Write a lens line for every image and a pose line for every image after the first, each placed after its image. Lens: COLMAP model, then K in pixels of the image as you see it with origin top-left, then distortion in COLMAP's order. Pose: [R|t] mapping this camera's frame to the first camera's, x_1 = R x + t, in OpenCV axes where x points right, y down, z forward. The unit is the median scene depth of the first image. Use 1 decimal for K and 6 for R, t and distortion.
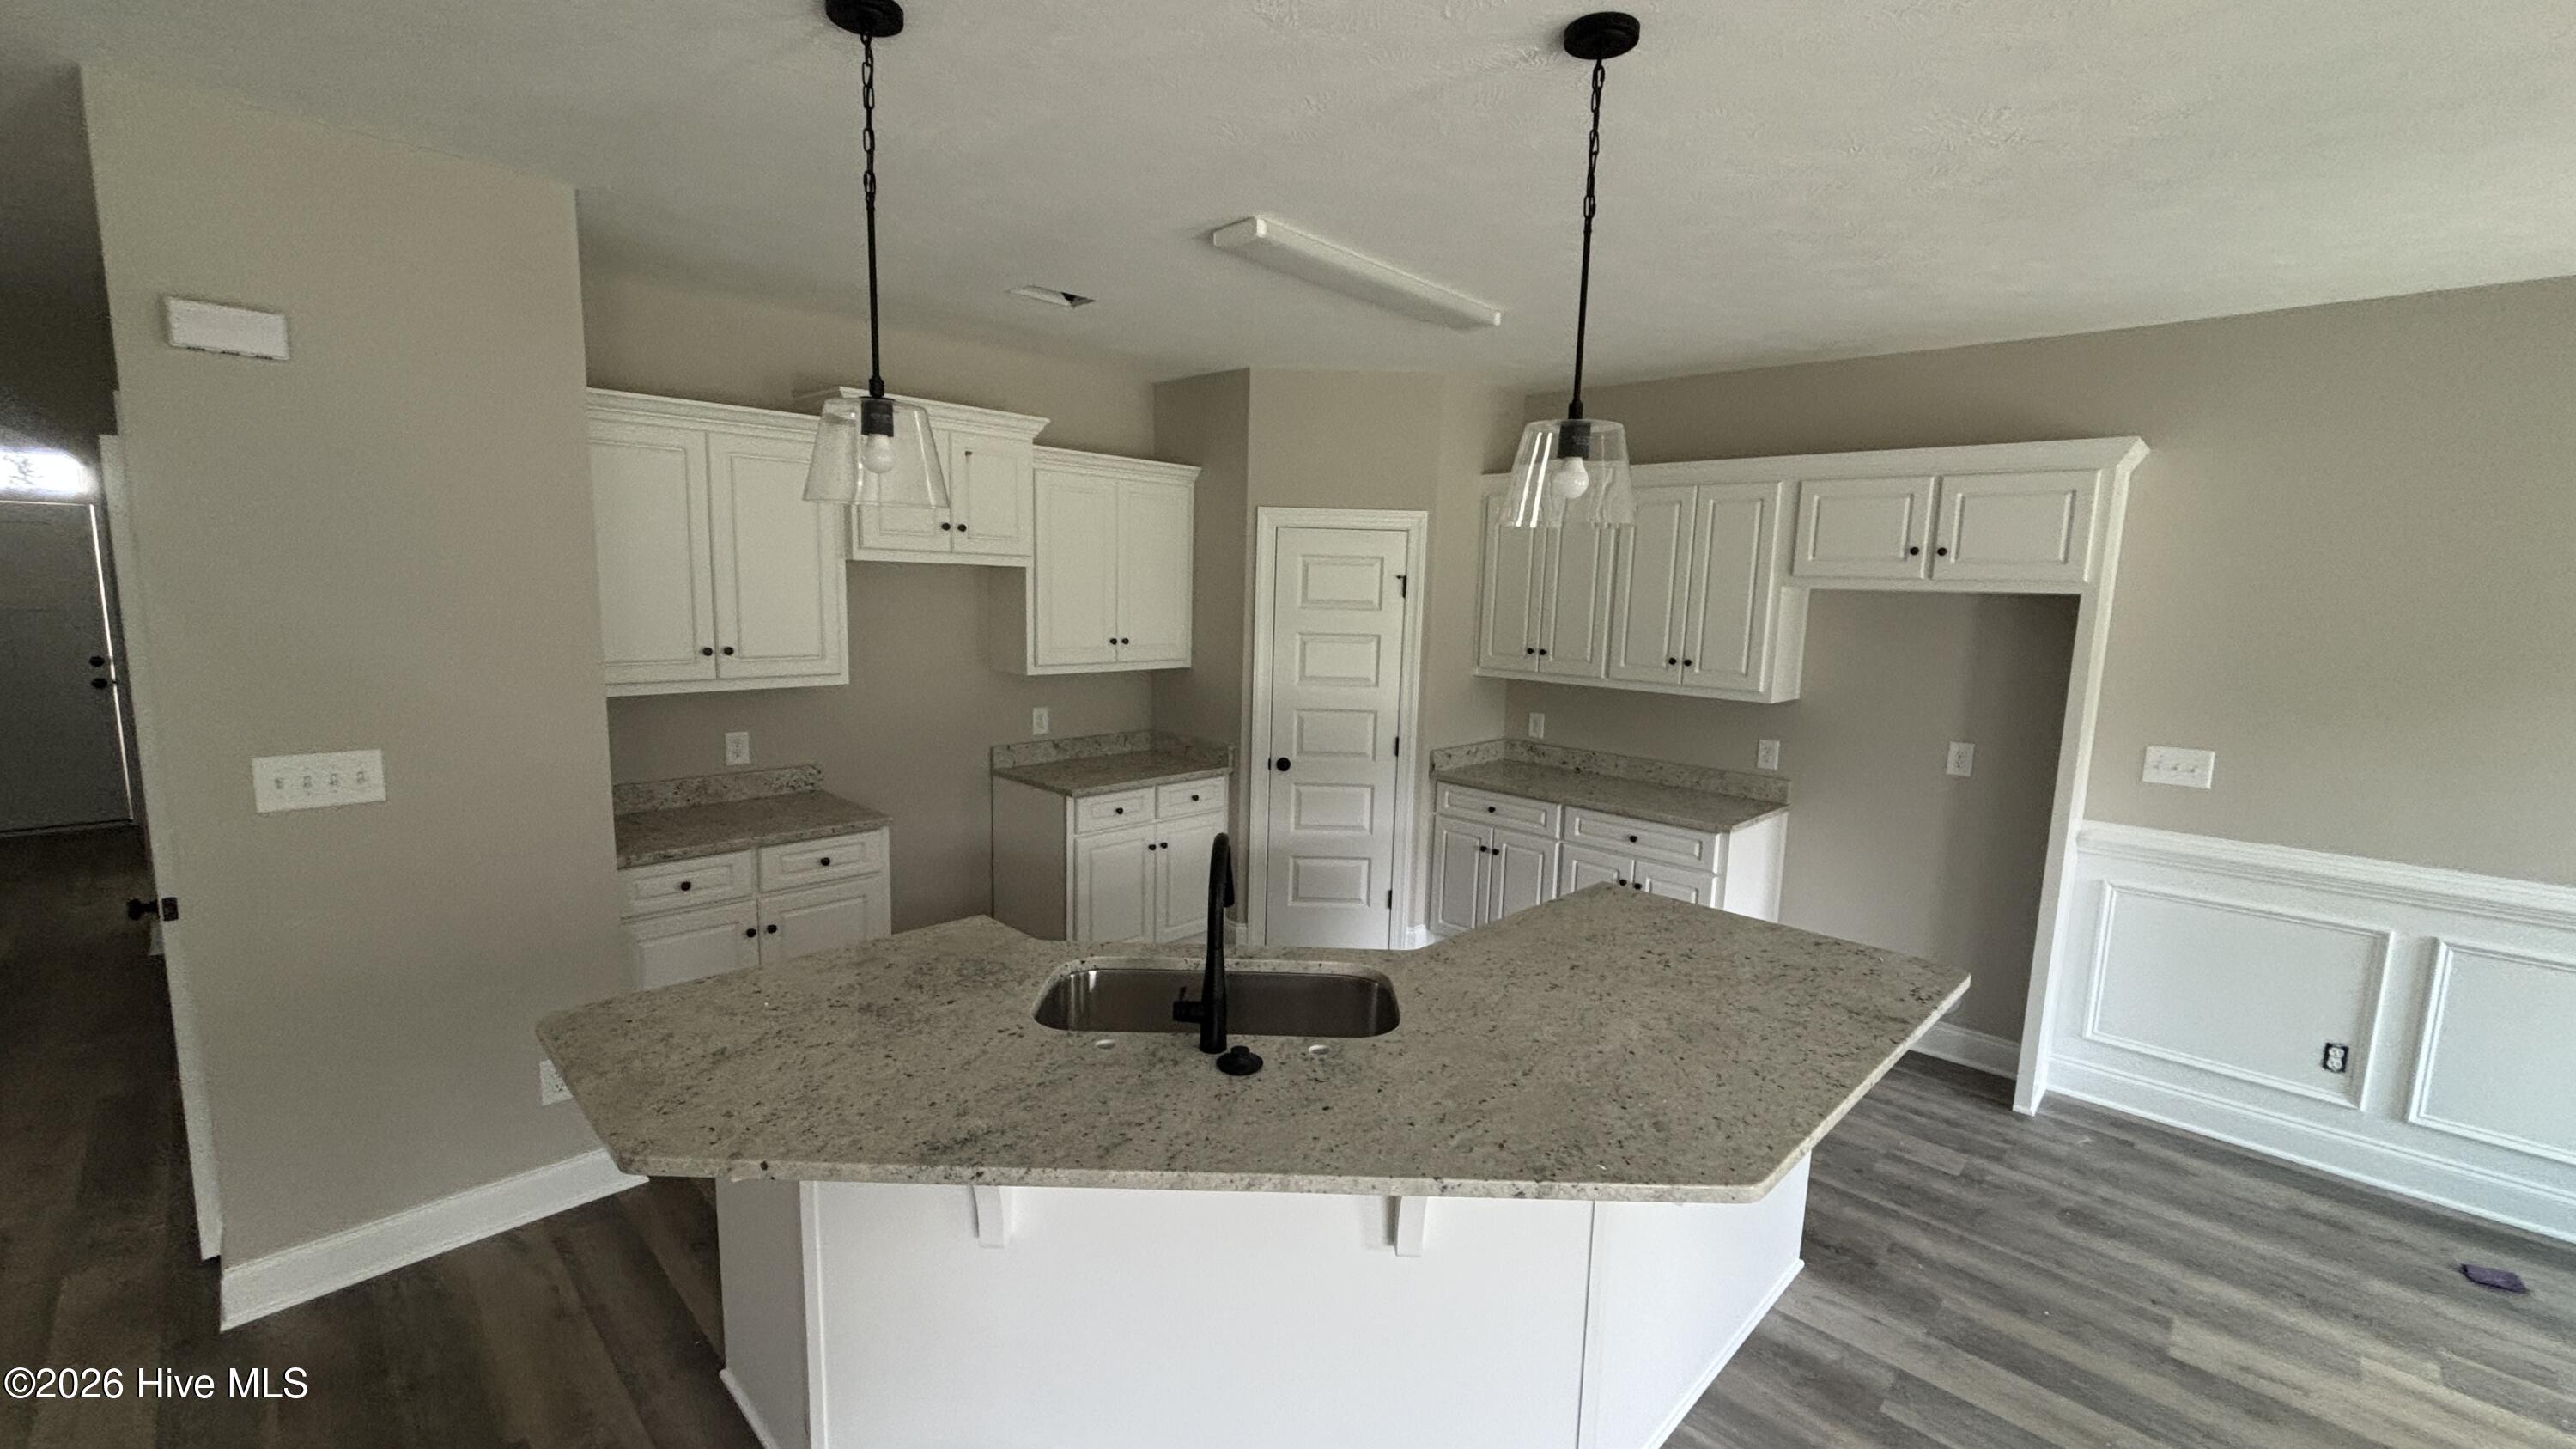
lens RADIAL K [[1051.1, 0, 1276.7], [0, 1051.1, 727.2], [0, 0, 1]] dist [0.002480, 0.000123]
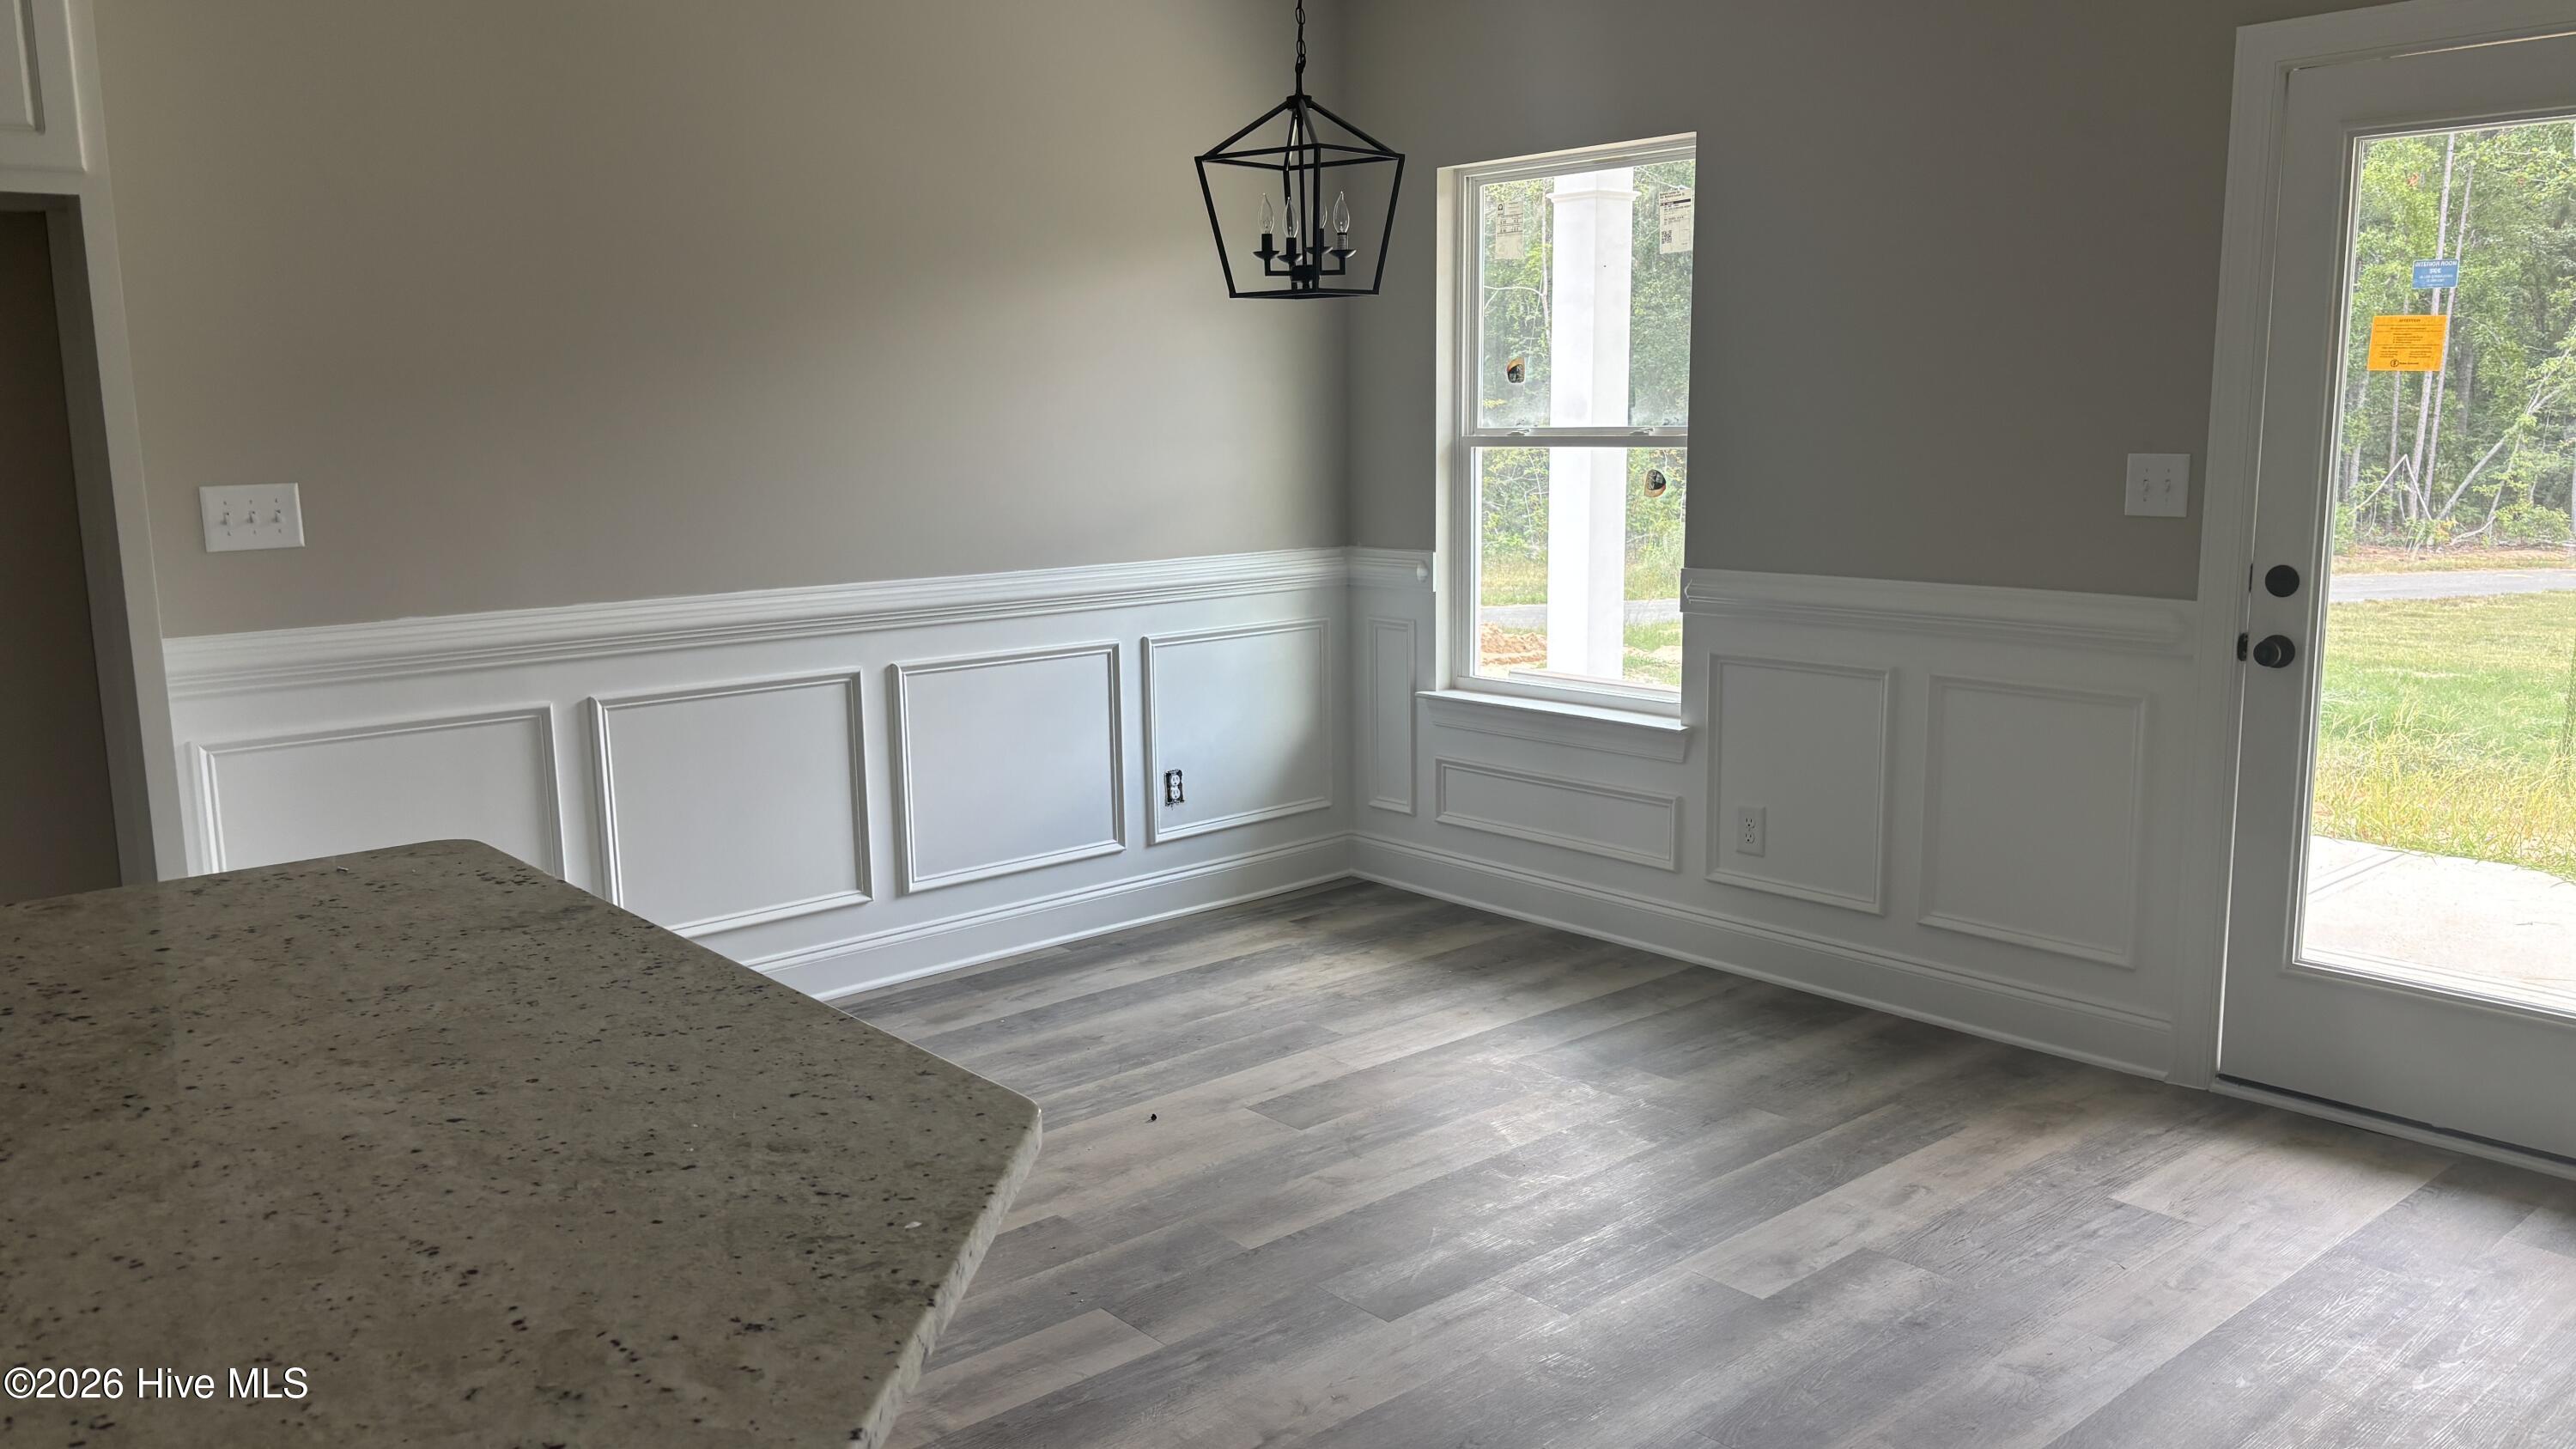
lens RADIAL K [[1921.3, 0, 1280.5], [0, 1921.3, 718.4], [0, 0, 1]] dist [0.083888, -0.007683]
pose [[0.085994, -0.188829, 0.978238, -0.211901], [0.152697, 0.972772, 0.174351, 0.047646], [-0.984525, 0.134381, 0.112486, 0.362612]]
